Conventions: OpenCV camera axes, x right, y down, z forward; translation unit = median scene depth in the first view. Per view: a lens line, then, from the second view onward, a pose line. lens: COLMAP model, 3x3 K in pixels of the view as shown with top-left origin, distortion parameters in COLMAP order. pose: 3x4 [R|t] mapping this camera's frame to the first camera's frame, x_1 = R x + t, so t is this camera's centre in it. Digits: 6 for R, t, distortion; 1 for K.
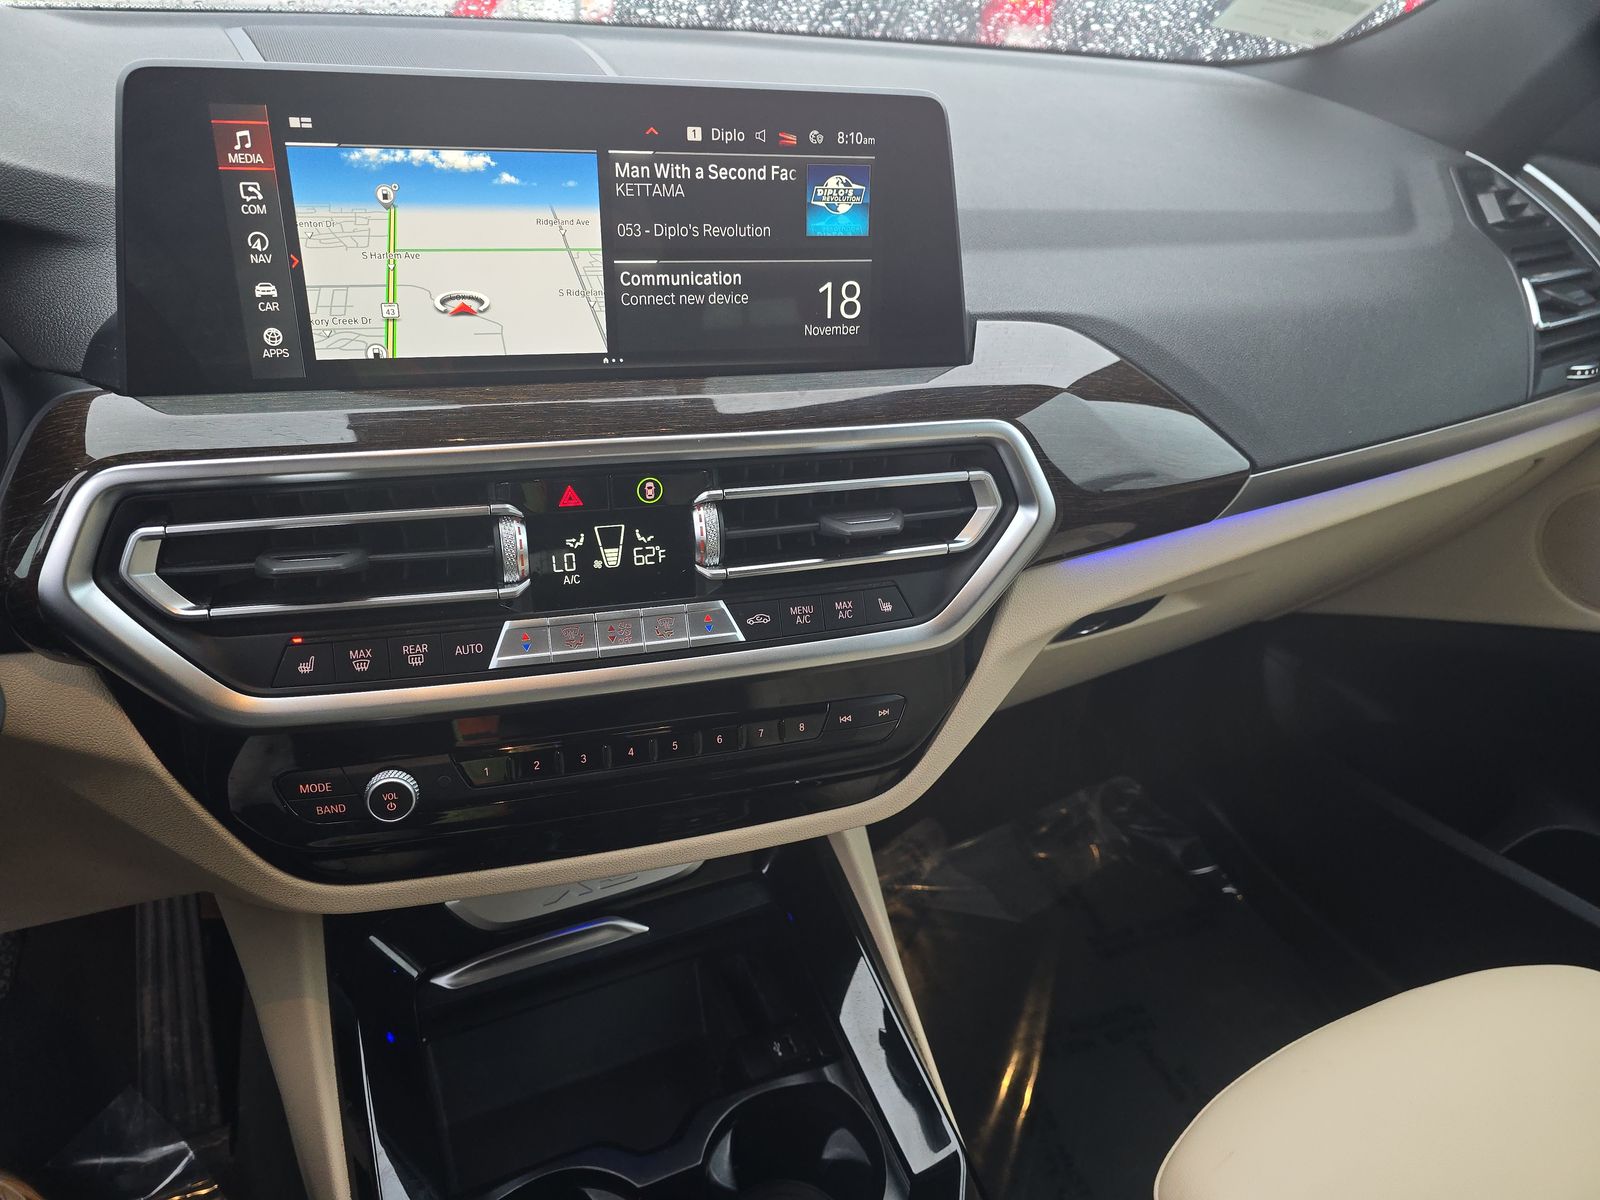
lens RADIAL K [[1084.2, 0, 800.0], [0, 1084.2, 600.0], [0, 0, 1]] dist [0.004982, -0.000214]
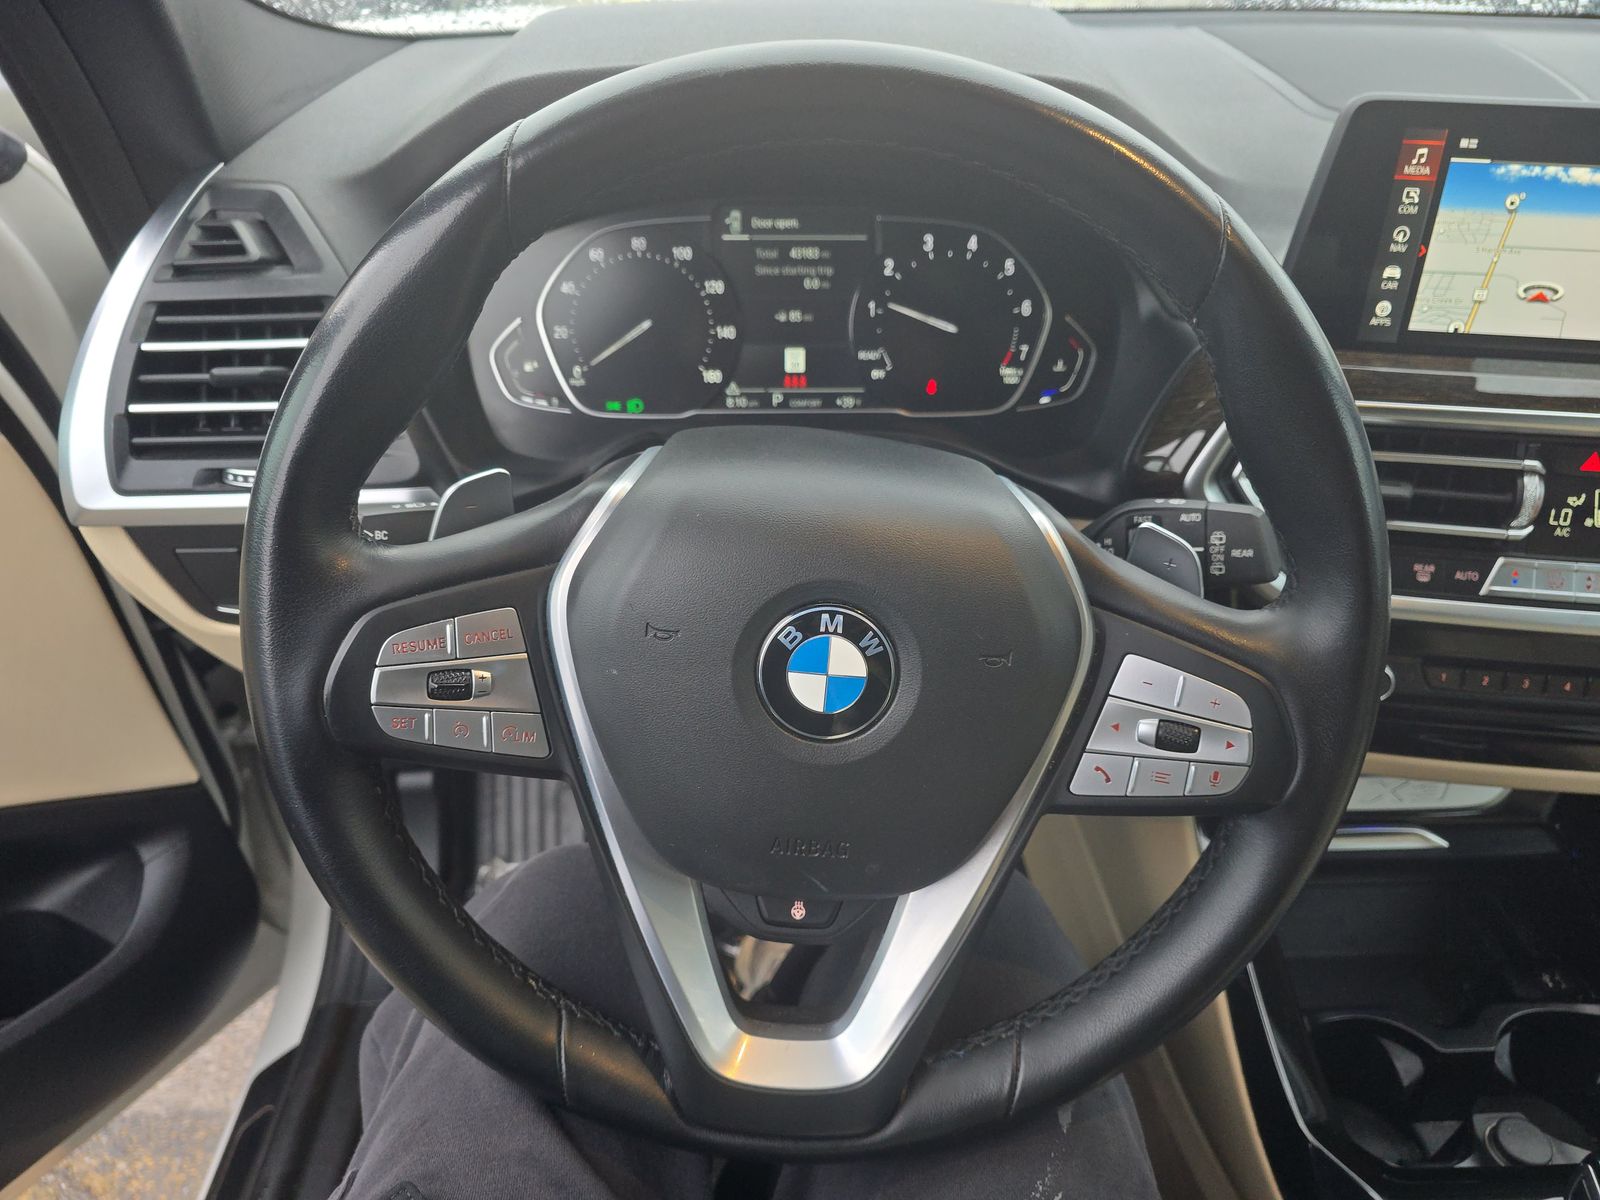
lens RADIAL K [[1050.6, 0, 800.0], [0, 1050.6, 600.0], [0, 0, 1]] dist [0.039565, -0.052345]
pose [[0.916012, 0.177074, -0.359954, -0.597949], [-0.160033, 0.984114, 0.076866, 0.108155], [0.367847, -0.012805, 0.929798, -0.412928]]
